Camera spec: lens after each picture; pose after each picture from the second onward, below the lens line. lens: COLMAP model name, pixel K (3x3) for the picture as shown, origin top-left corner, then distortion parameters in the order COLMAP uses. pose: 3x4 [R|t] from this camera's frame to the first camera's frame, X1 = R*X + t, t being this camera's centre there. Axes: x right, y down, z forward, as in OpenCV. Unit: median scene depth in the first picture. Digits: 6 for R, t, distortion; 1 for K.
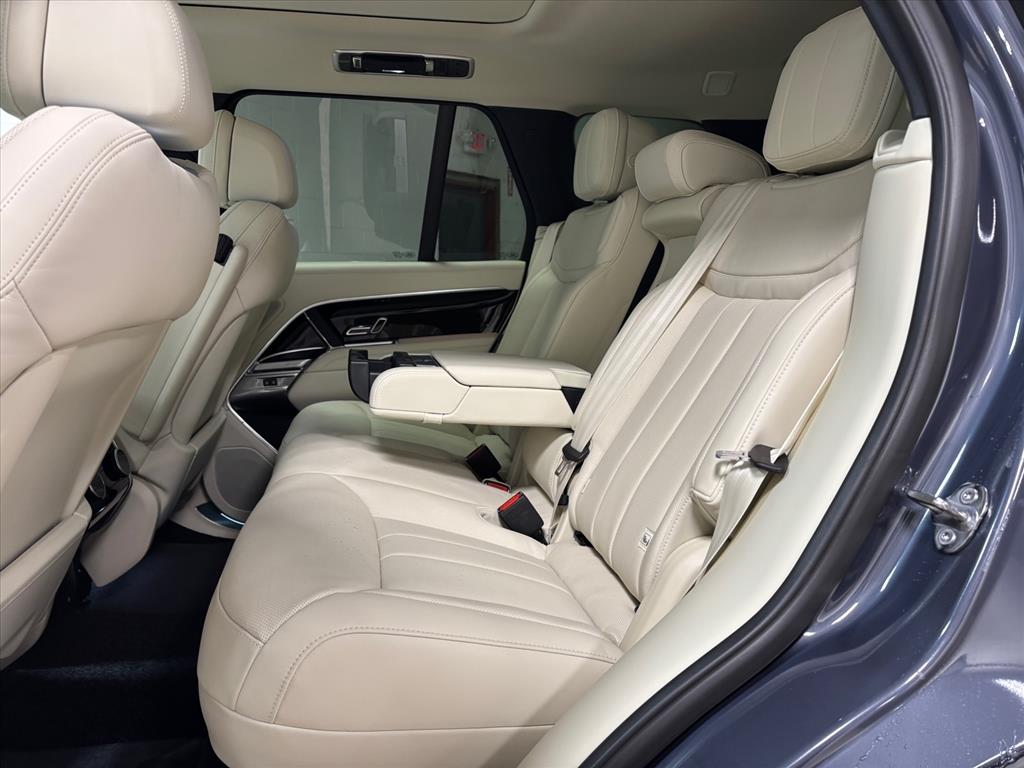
lens RADIAL K [[762.1, 0, 511.5], [0, 762.1, 384.0], [0, 0, 1]] dist [0.056542, -0.056759]
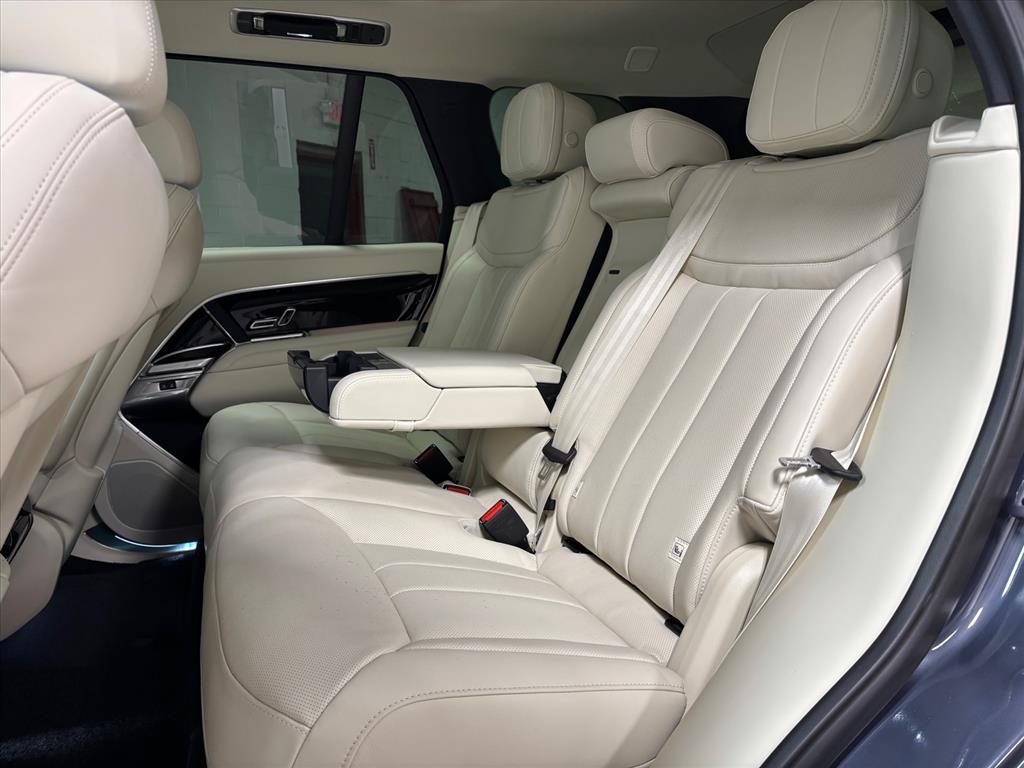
lens RADIAL K [[762.1, 0, 511.5], [0, 762.1, 384.0], [0, 0, 1]] dist [0.056542, -0.056759]
pose [[0.982643, -0.049231, 0.178852, -0.139893], [0.043305, 0.998381, 0.036890, -0.033423], [-0.180379, -0.028504, 0.983184, 0.087656]]
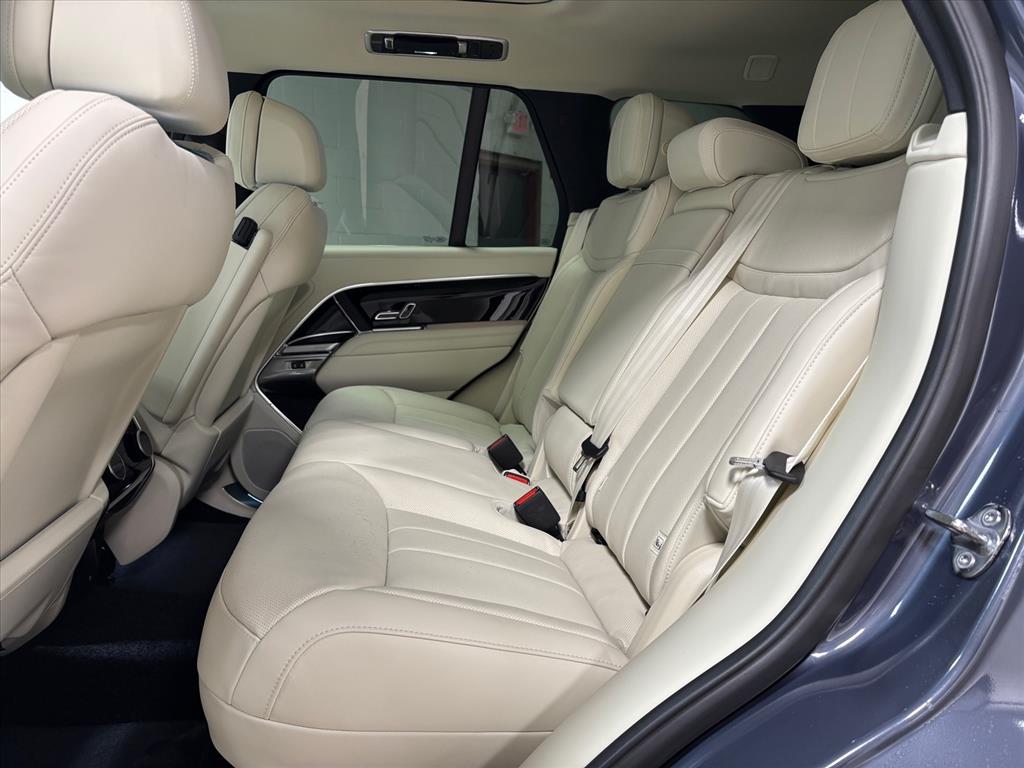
lens RADIAL K [[763.0, 0, 519.4], [0, 763.0, 383.6], [0, 0, 1]] dist [0.057236, -0.057011]
pose [[0.998859, 0.025480, -0.040398, 0.025152], [-0.024601, 0.999453, 0.022088, -0.012534], [0.040939, -0.021069, 0.998940, 0.017870]]
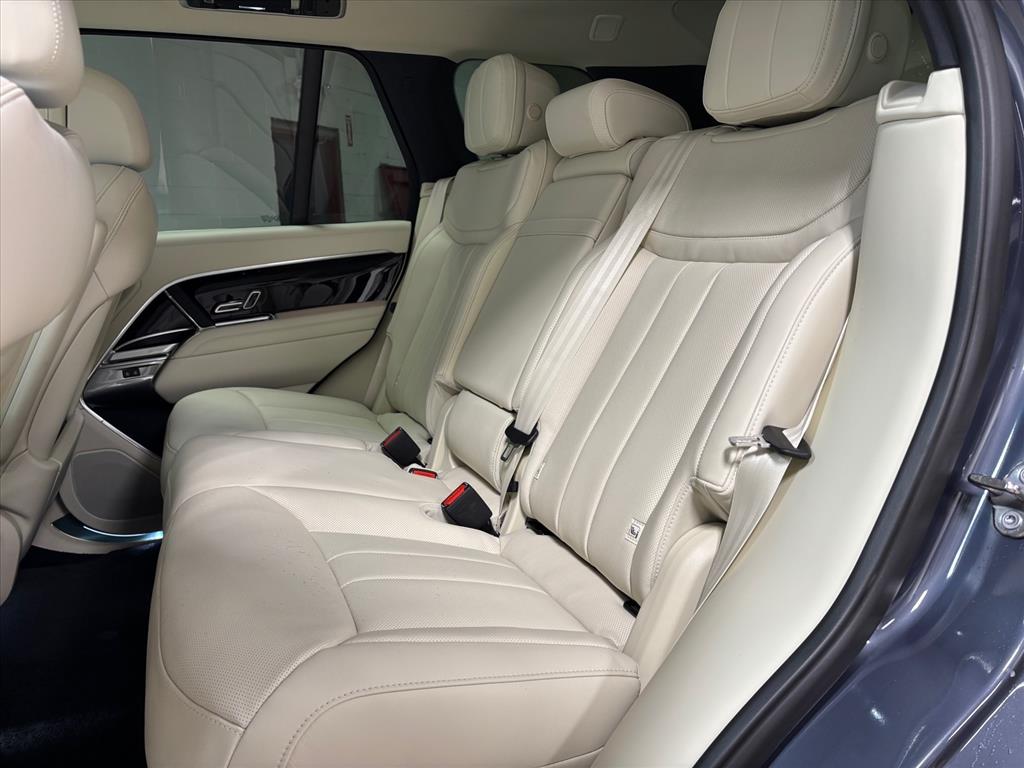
lens RADIAL K [[763.4, 0, 509.6], [0, 763.4, 380.5], [0, 0, 1]] dist [0.051233, -0.050228]
pose [[0.978783, -0.077088, 0.189846, -0.102278], [0.065927, 0.995742, 0.064429, -0.036791], [-0.194005, -0.050546, 0.979698, 0.097679]]
